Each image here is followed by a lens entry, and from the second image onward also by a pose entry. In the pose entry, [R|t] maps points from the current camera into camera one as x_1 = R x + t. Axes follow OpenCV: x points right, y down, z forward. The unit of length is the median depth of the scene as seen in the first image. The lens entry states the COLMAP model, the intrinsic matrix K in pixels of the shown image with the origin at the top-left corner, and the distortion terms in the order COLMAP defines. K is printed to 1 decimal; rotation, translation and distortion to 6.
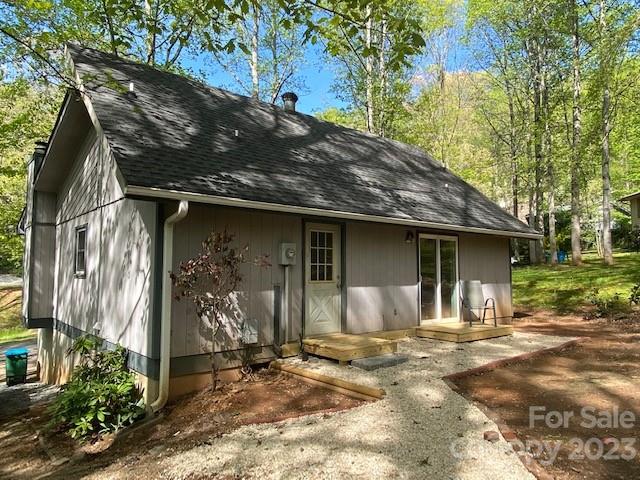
lens RADIAL K [[464.6, 0, 320.0], [0, 464.6, 240.0], [0, 0, 1]] dist [0.000151, -0.000233]
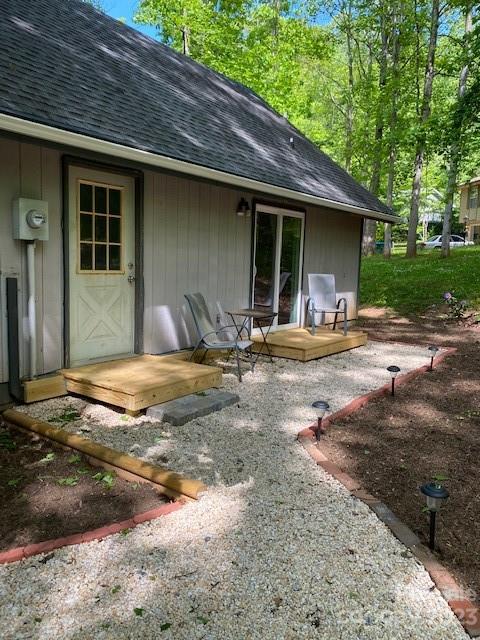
lens RADIAL K [[485.8, 0, 240.0], [0, 485.8, 320.0], [0, 0, 1]] dist [-0.000581, -0.002862]
pose [[0.974142, 0.003409, 0.225910, 0.036919], [-0.047462, 0.980663, 0.189862, 0.023162], [-0.220894, -0.195675, 0.955467, 0.354273]]
